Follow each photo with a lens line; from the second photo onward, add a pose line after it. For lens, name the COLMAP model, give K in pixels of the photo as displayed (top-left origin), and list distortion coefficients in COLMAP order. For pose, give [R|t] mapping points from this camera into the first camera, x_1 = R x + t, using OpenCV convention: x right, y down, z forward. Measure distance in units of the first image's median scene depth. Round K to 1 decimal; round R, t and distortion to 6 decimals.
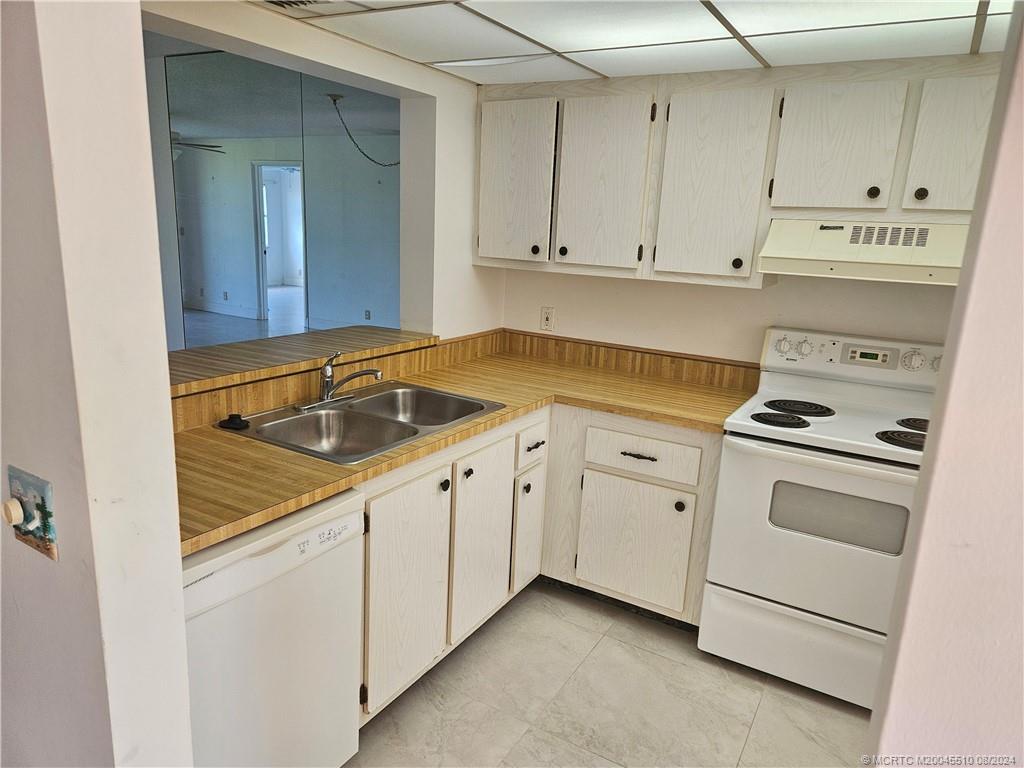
lens RADIAL K [[685.5, 0, 512.0], [0, 685.5, 384.0], [0, 0, 1]] dist [0.001882, -0.000244]
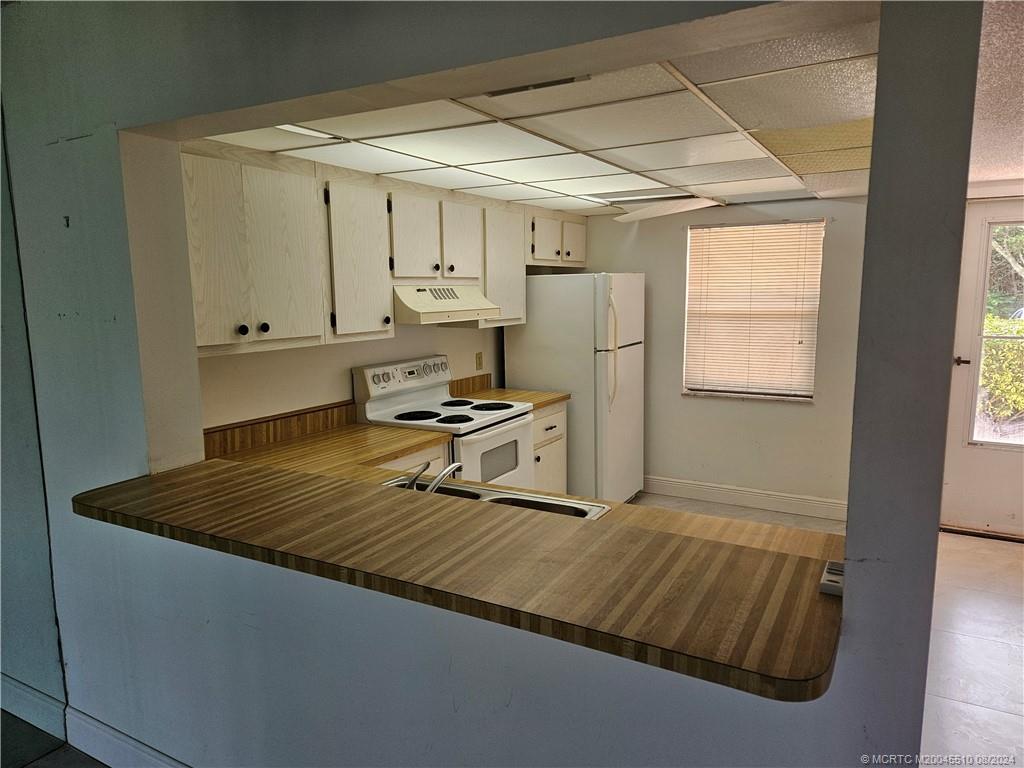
lens RADIAL K [[685.5, 0, 512.0], [0, 685.5, 384.0], [0, 0, 1]] dist [0.001882, -0.000244]
pose [[-0.025613, -0.180877, 0.983172, -0.910824], [0.235976, 0.954607, 0.181770, -0.225837], [-0.971421, 0.236660, 0.018232, 0.728295]]
